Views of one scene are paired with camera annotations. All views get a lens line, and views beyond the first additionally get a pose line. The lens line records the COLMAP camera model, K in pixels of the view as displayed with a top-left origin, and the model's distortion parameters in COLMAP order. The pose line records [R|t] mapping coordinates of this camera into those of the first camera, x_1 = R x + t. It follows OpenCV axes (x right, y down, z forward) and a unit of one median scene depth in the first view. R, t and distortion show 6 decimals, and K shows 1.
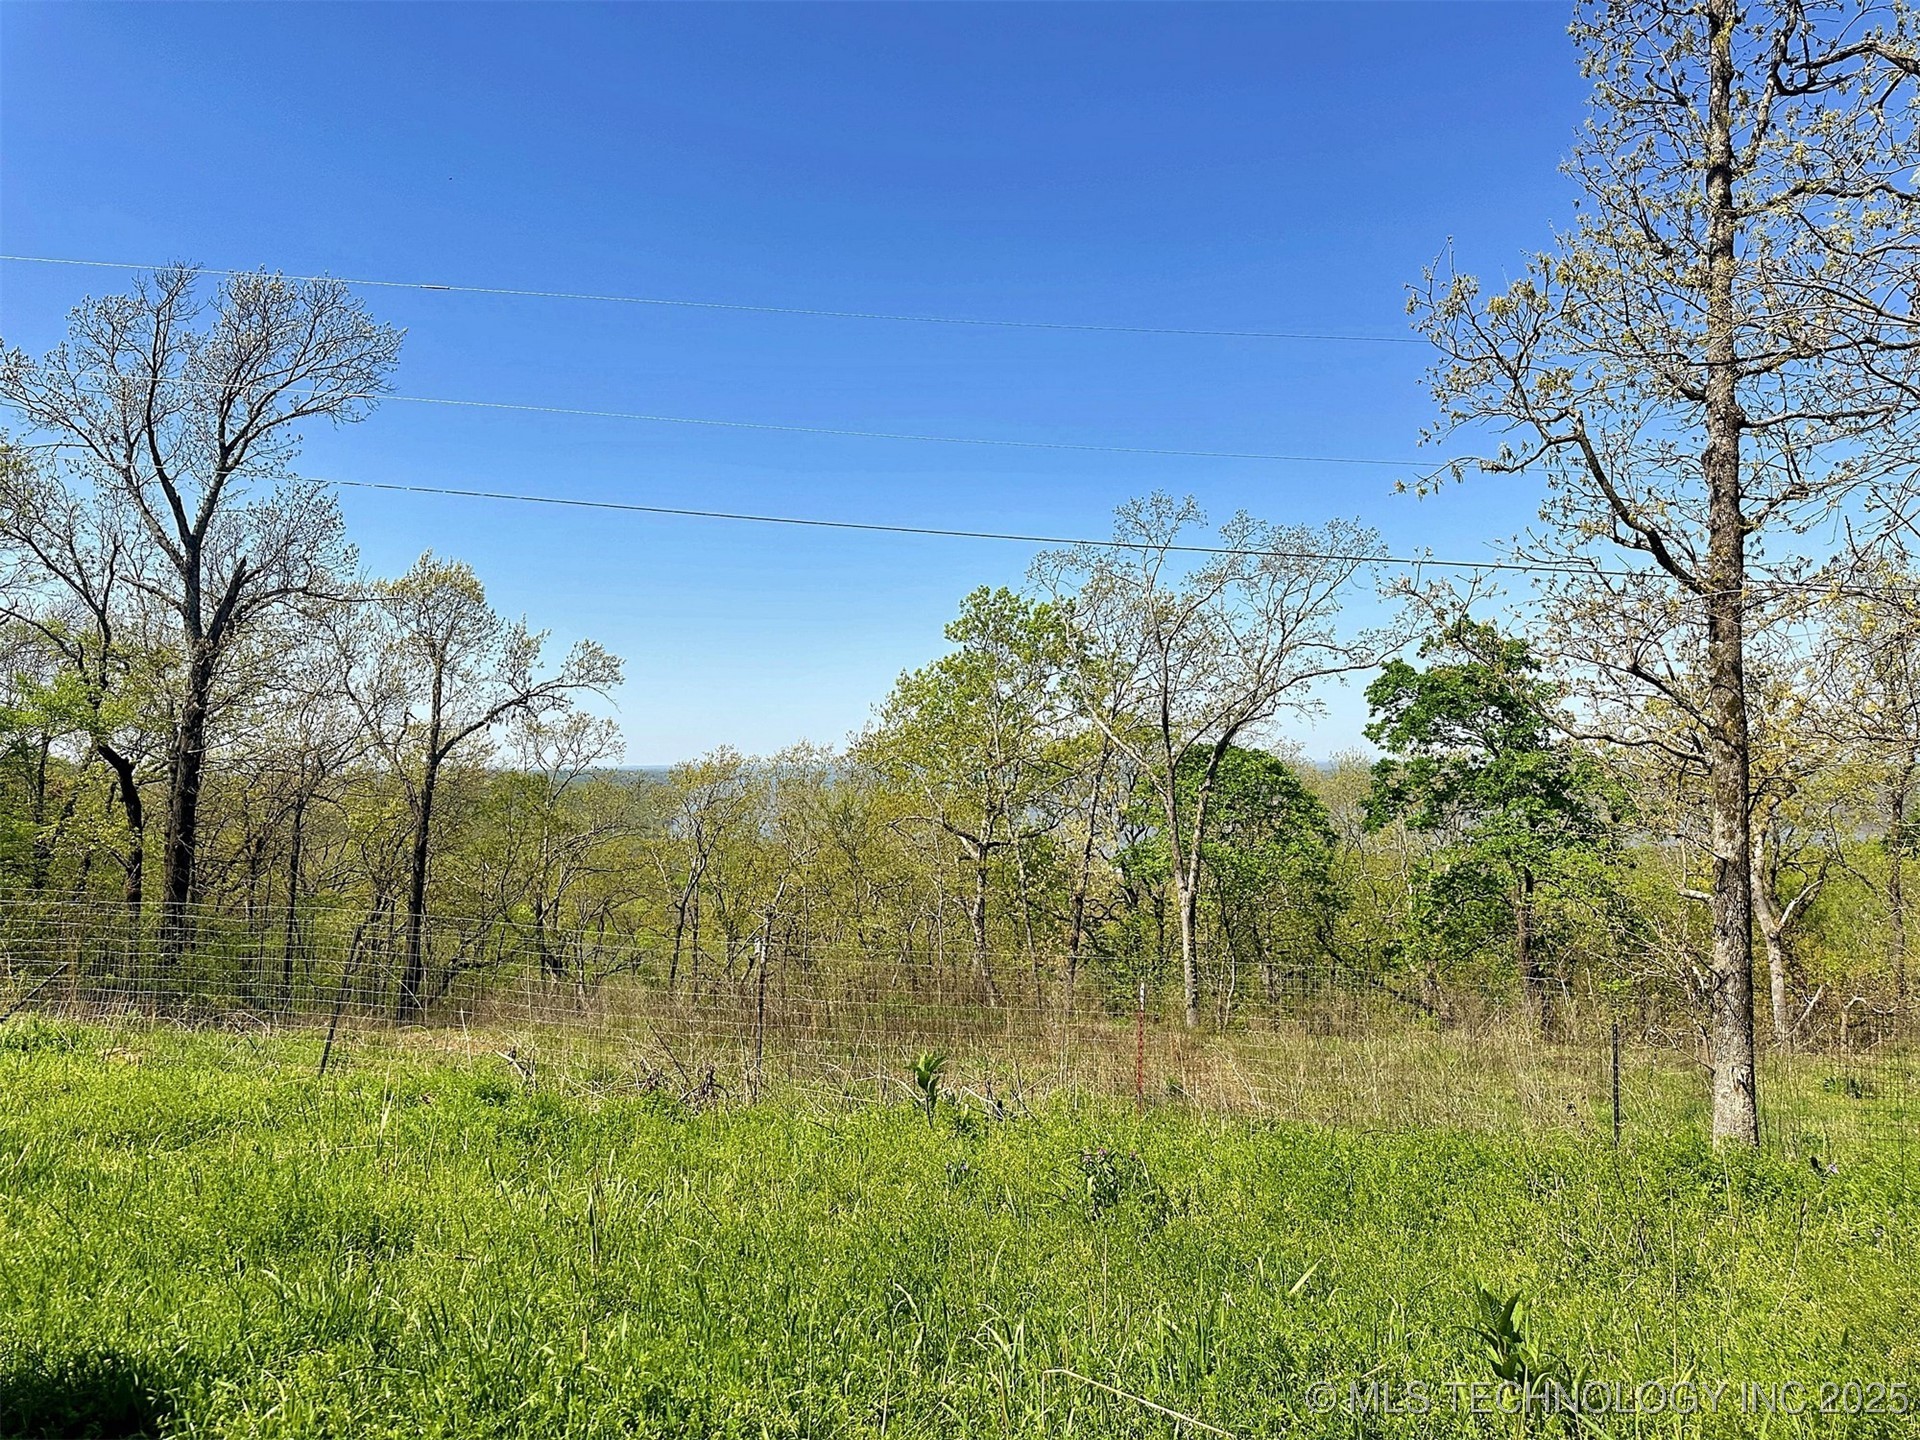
lens RADIAL K [[1337.6, 0, 953.6], [0, 1337.6, 721.0], [0, 0, 1]] dist [0.075728, -0.095204]
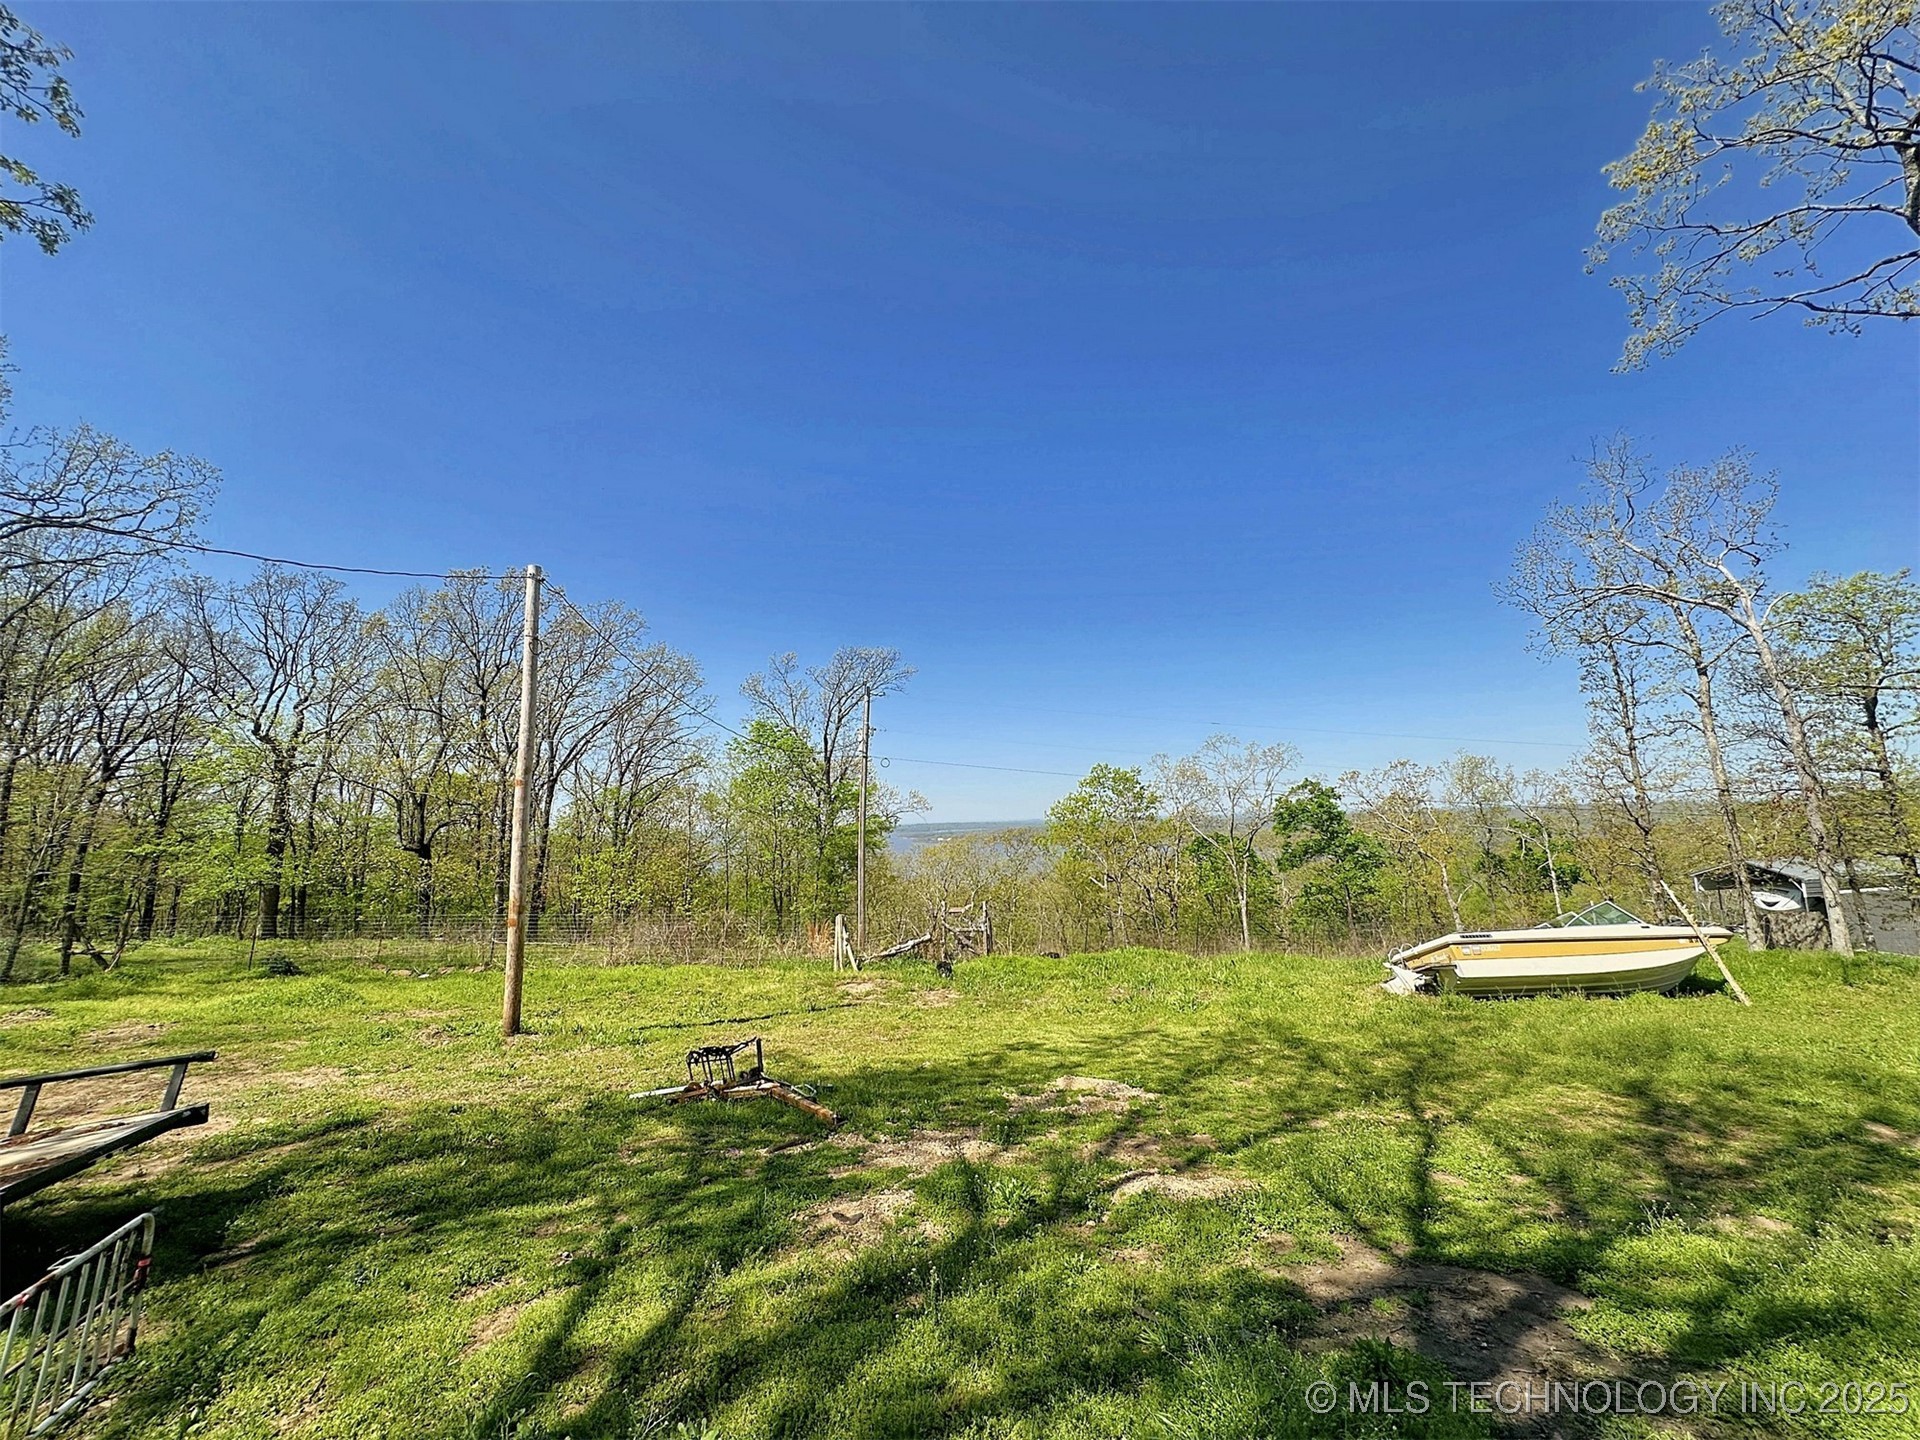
lens RADIAL K [[762.1, 0, 955.9], [0, 762.1, 716.3], [0, 0, 1]] dist [0.000322, 0.000016]
pose [[0.986807, -0.001079, 0.161900, -0.456864], [0.018270, 0.994333, -0.104731, -0.055201], [-0.160869, 0.106307, 0.981234, -0.237748]]
